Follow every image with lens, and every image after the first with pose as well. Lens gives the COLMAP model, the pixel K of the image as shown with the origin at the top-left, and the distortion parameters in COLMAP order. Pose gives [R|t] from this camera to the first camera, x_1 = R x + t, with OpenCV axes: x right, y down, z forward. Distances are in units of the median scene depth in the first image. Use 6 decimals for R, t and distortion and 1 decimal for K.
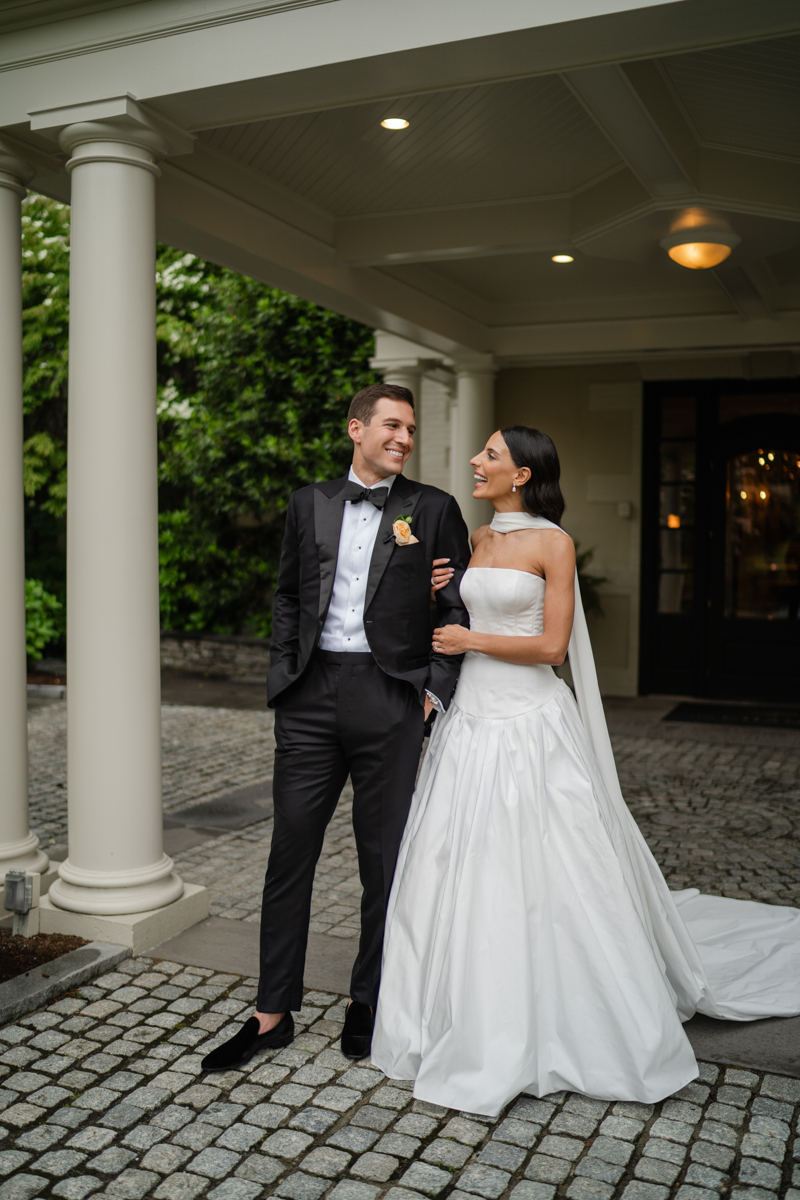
lens RADIAL K [[1142.3, 0, 403.3], [0, 1142.3, 596.0], [0, 0, 1]] dist [-0.081202, 0.082944]
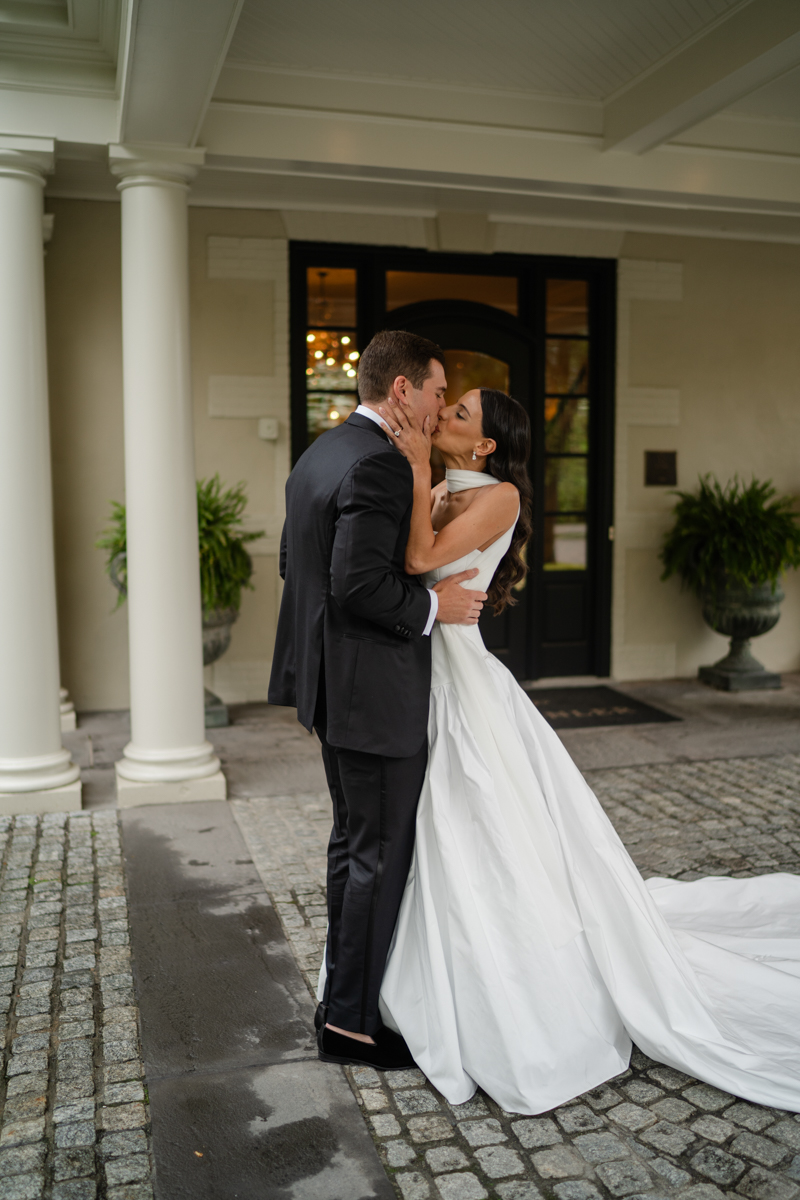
lens RADIAL K [[1142.3, 0, 403.3], [0, 1142.3, 596.0], [0, 0, 1]] dist [-0.081202, 0.082944]
pose [[0.775793, -0.079818, 0.625919, -0.624144], [0.038144, 0.996085, 0.079746, -0.096687], [-0.629834, -0.037991, 0.775800, 1.465841]]
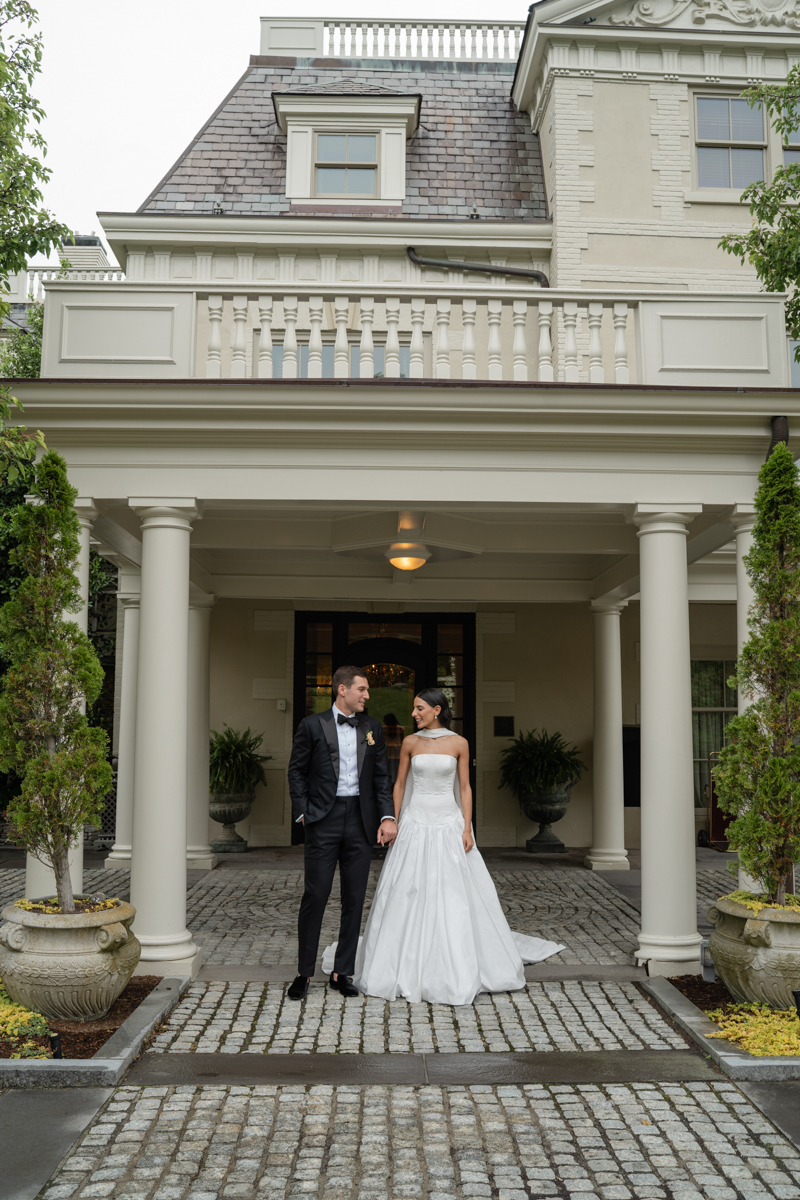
lens RADIAL K [[1113.5, 0, 399.2], [0, 1113.5, 620.1], [0, 0, 1]] dist [-0.077049, 0.057731]
pose [[0.905773, 0.034605, 0.422347, -0.838414], [0.022773, 0.991245, -0.130057, -0.003556], [-0.423150, 0.127420, 0.897055, -0.881862]]
